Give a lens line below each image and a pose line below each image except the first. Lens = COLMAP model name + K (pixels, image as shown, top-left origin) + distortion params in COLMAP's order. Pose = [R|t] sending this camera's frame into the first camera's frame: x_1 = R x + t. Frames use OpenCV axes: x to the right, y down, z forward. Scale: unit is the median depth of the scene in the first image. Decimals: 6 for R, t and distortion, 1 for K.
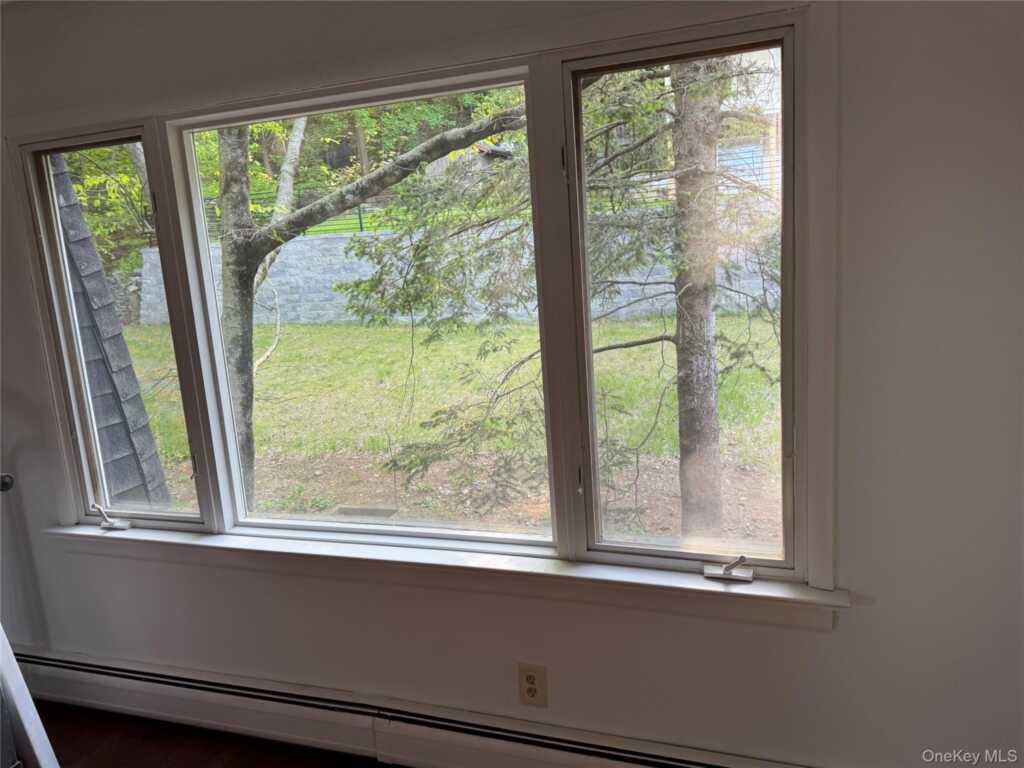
lens RADIAL K [[726.1, 0, 512.0], [0, 726.1, 384.0], [0, 0, 1]] dist [0.083800, -0.088380]
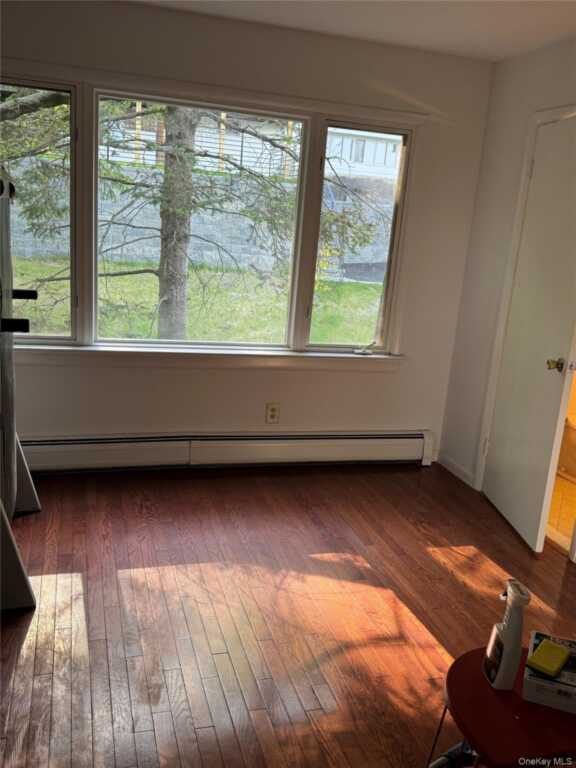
lens RADIAL K [[689.7, 0, 289.0], [0, 689.7, 397.8], [0, 0, 1]] dist [0.157645, -0.359084]
pose [[0.796792, -0.018096, 0.603983, -0.519752], [-0.030496, 0.997073, 0.070104, 0.103858], [-0.603484, -0.074277, 0.793908, -0.273862]]
